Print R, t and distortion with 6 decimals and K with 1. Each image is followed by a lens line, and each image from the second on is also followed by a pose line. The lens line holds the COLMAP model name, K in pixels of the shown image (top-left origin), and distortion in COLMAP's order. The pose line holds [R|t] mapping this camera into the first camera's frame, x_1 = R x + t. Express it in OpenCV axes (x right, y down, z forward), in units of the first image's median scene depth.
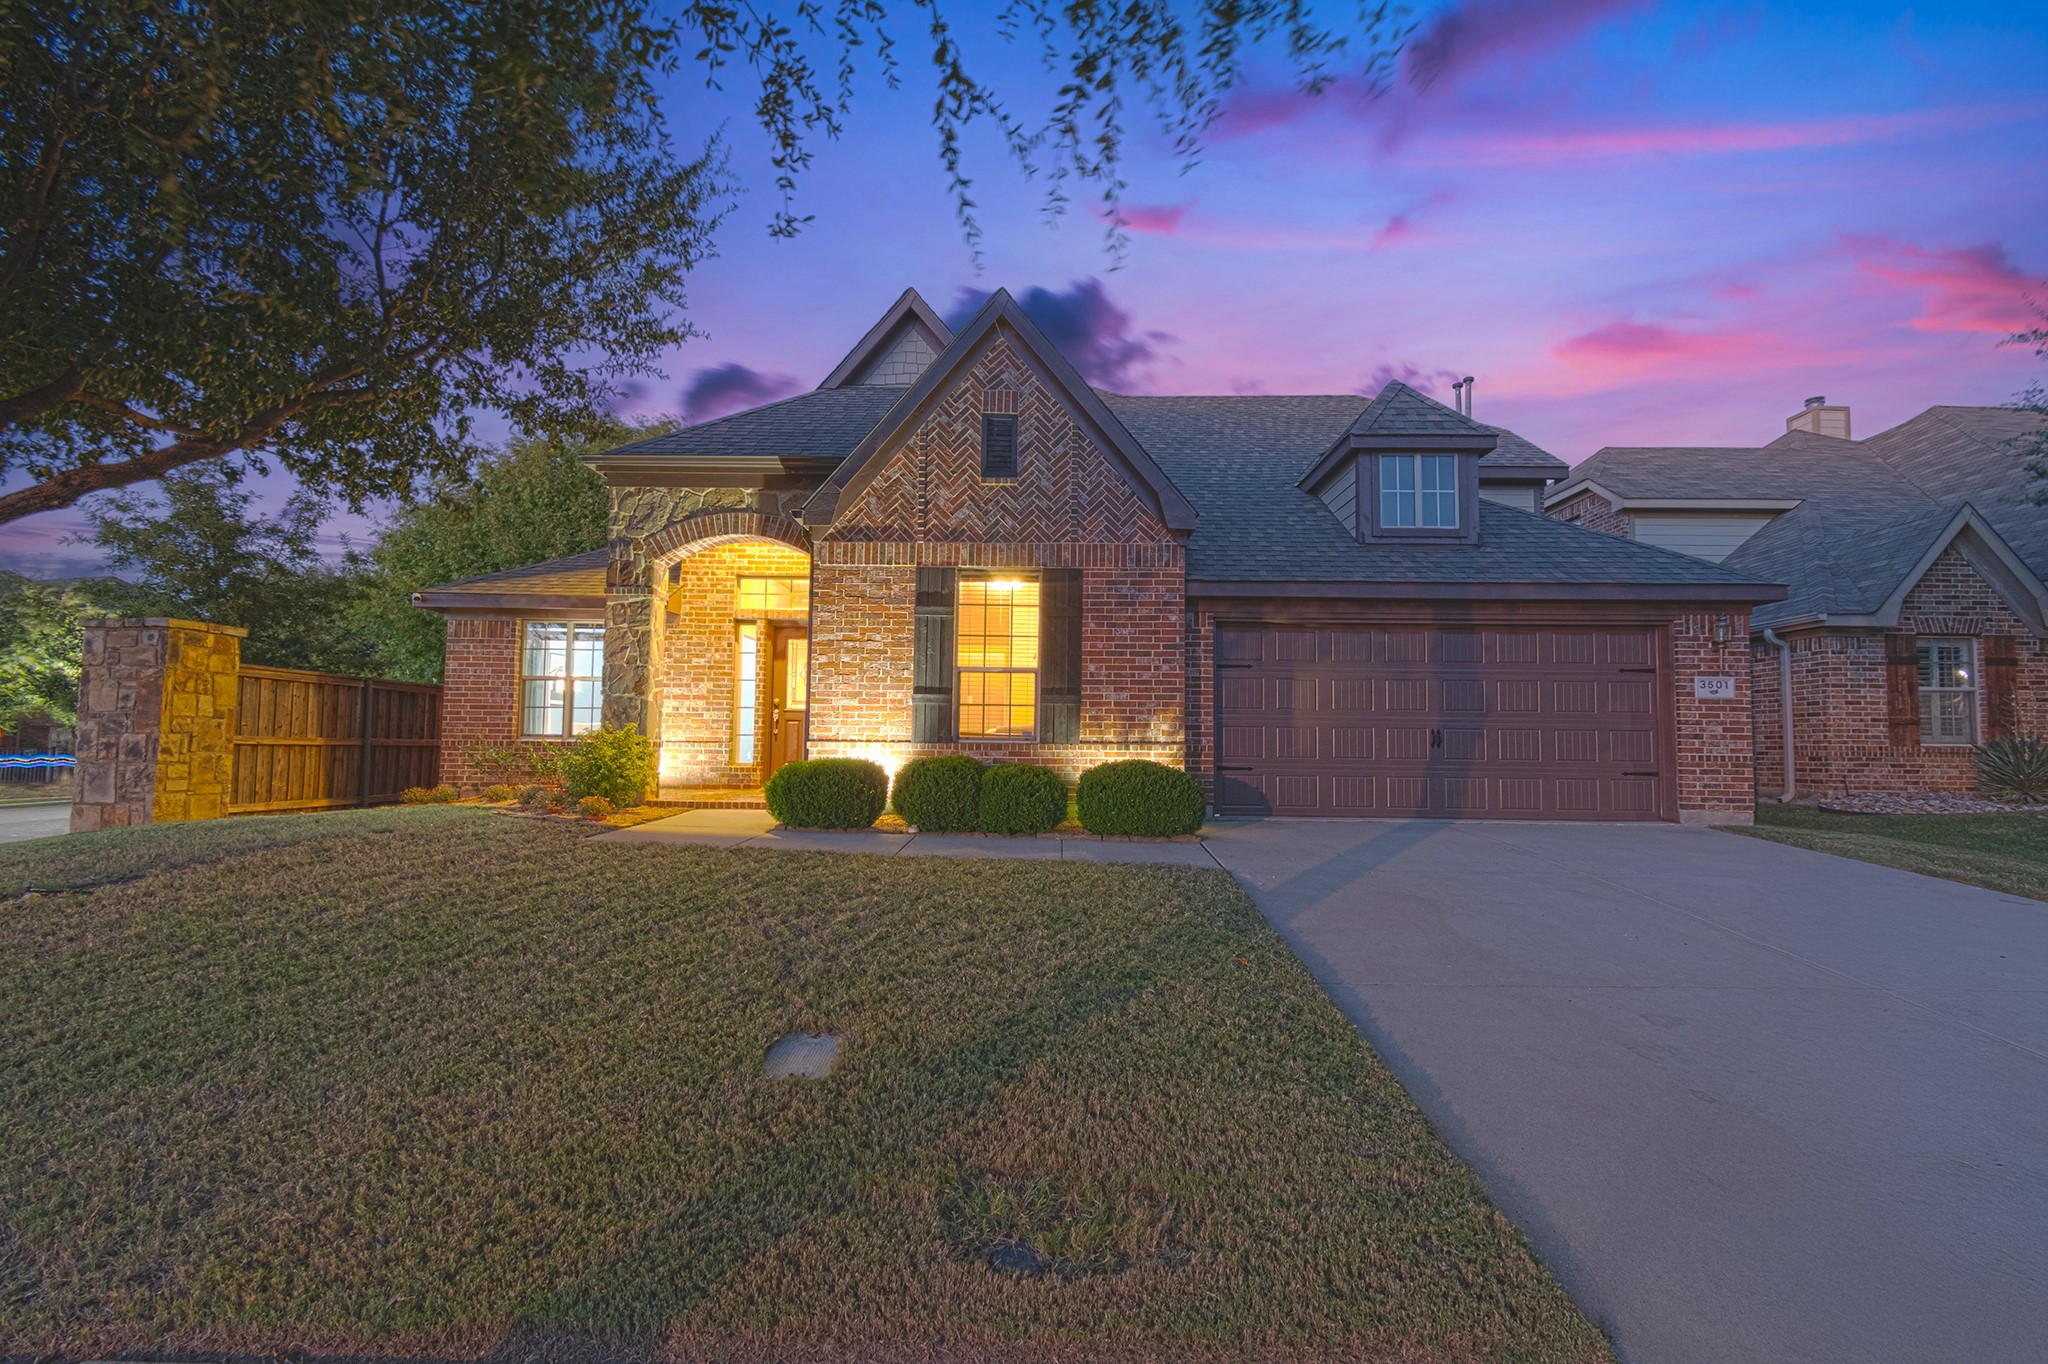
lens RADIAL K [[896.0, 0, 1025.7], [0, 896.0, 682.5], [0, 0, 1]] dist [0.003842, 0.000158]
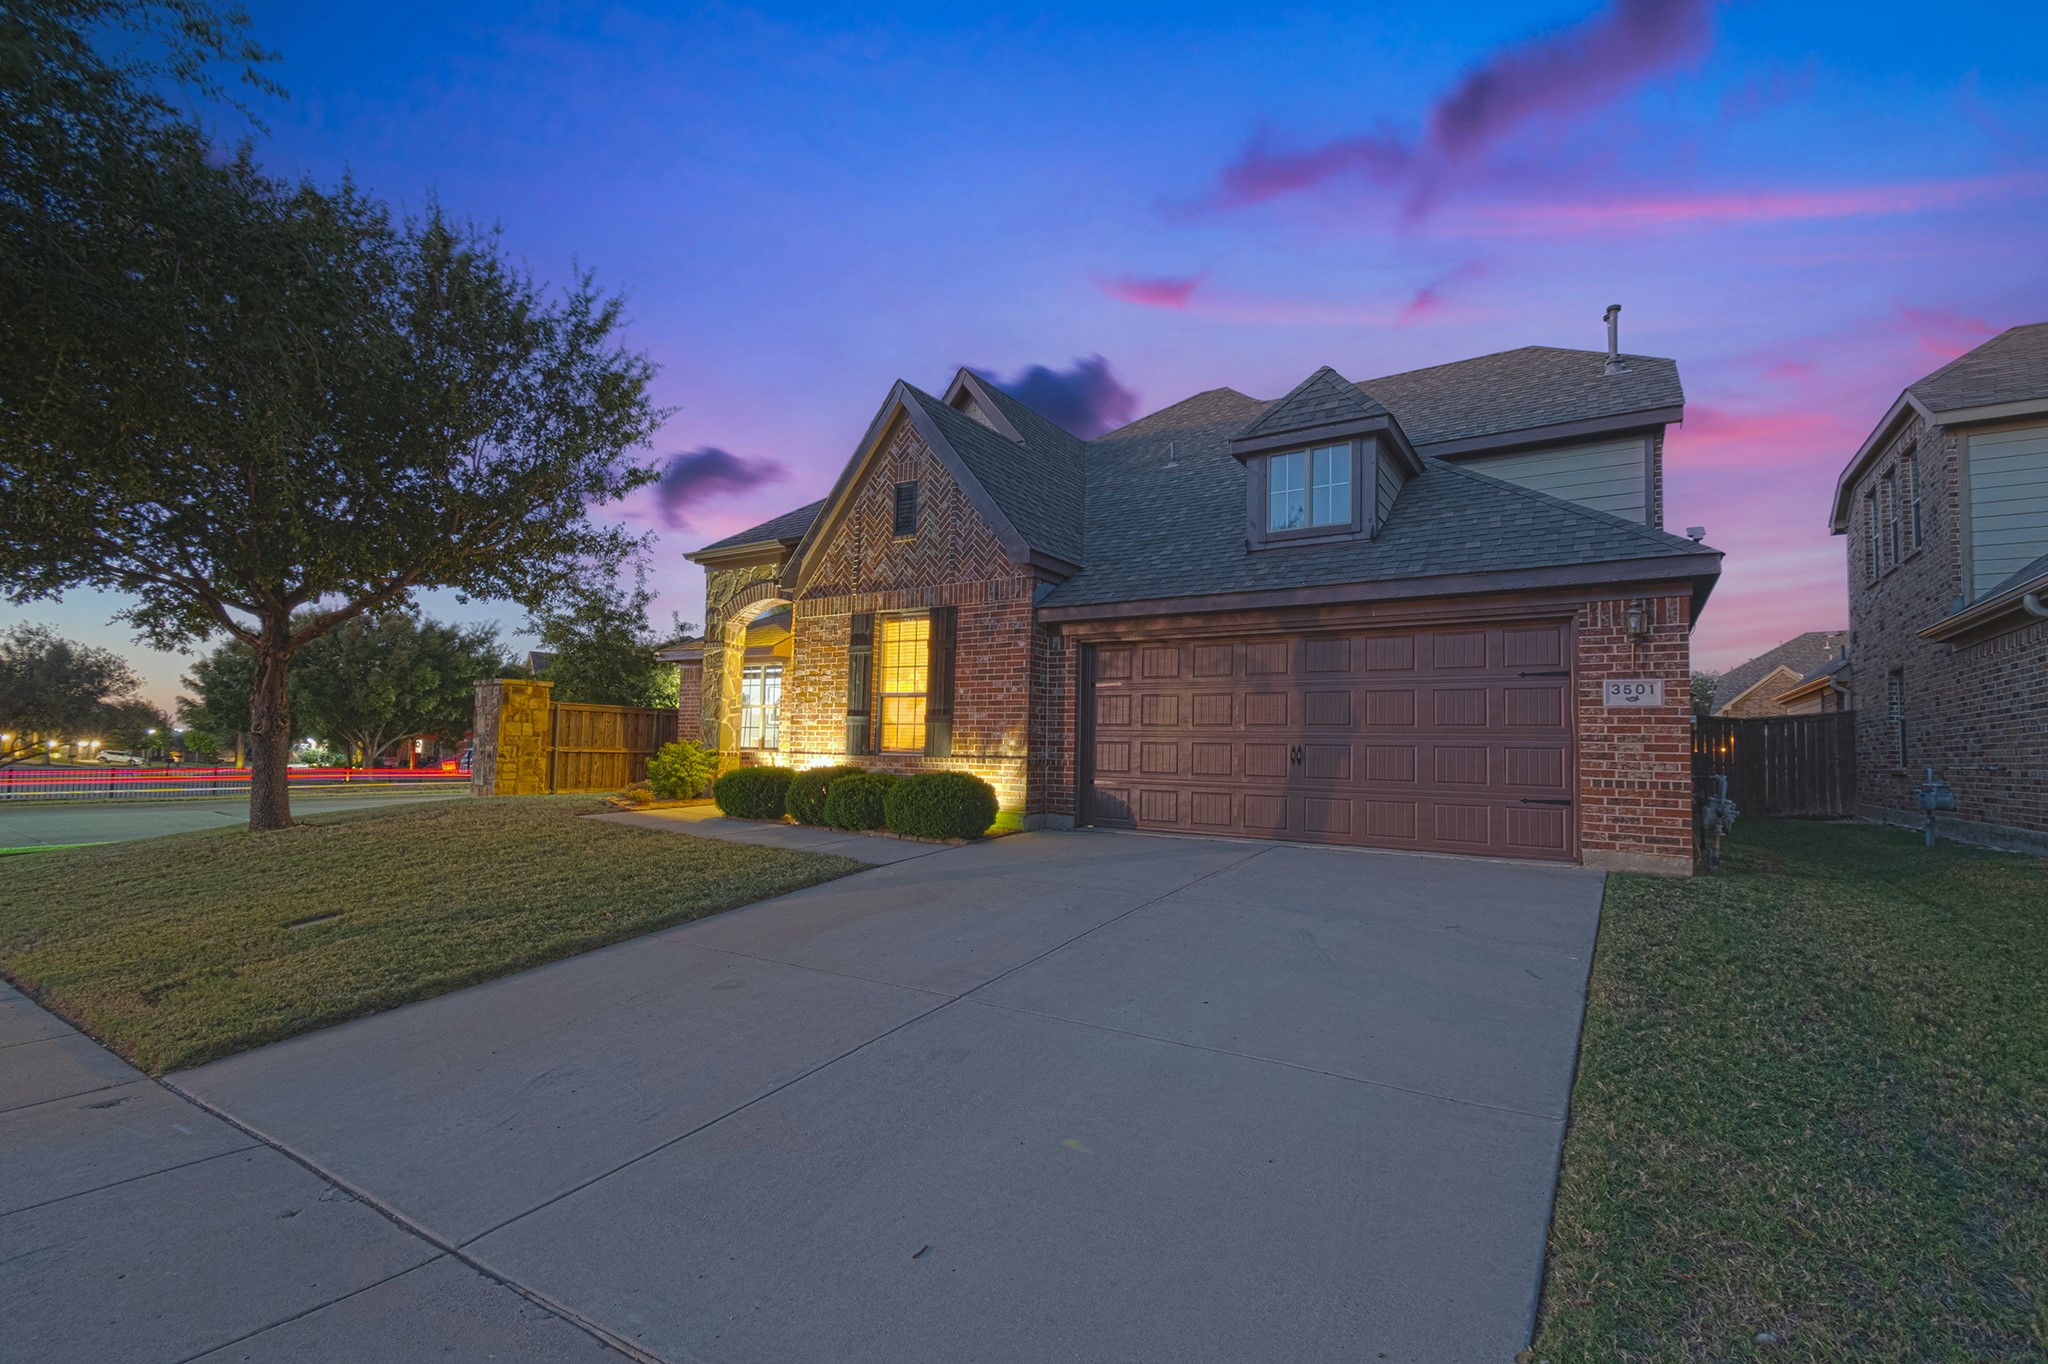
lens RADIAL K [[896.0, 0, 1030.1], [0, 896.0, 684.2], [0, 0, 1]] dist [0.003842, 0.000158]
pose [[0.847768, -0.032630, -0.529363, 0.746462], [0.026665, 0.999466, -0.018904, -0.001254], [0.529697, 0.001911, 0.848185, 0.068998]]
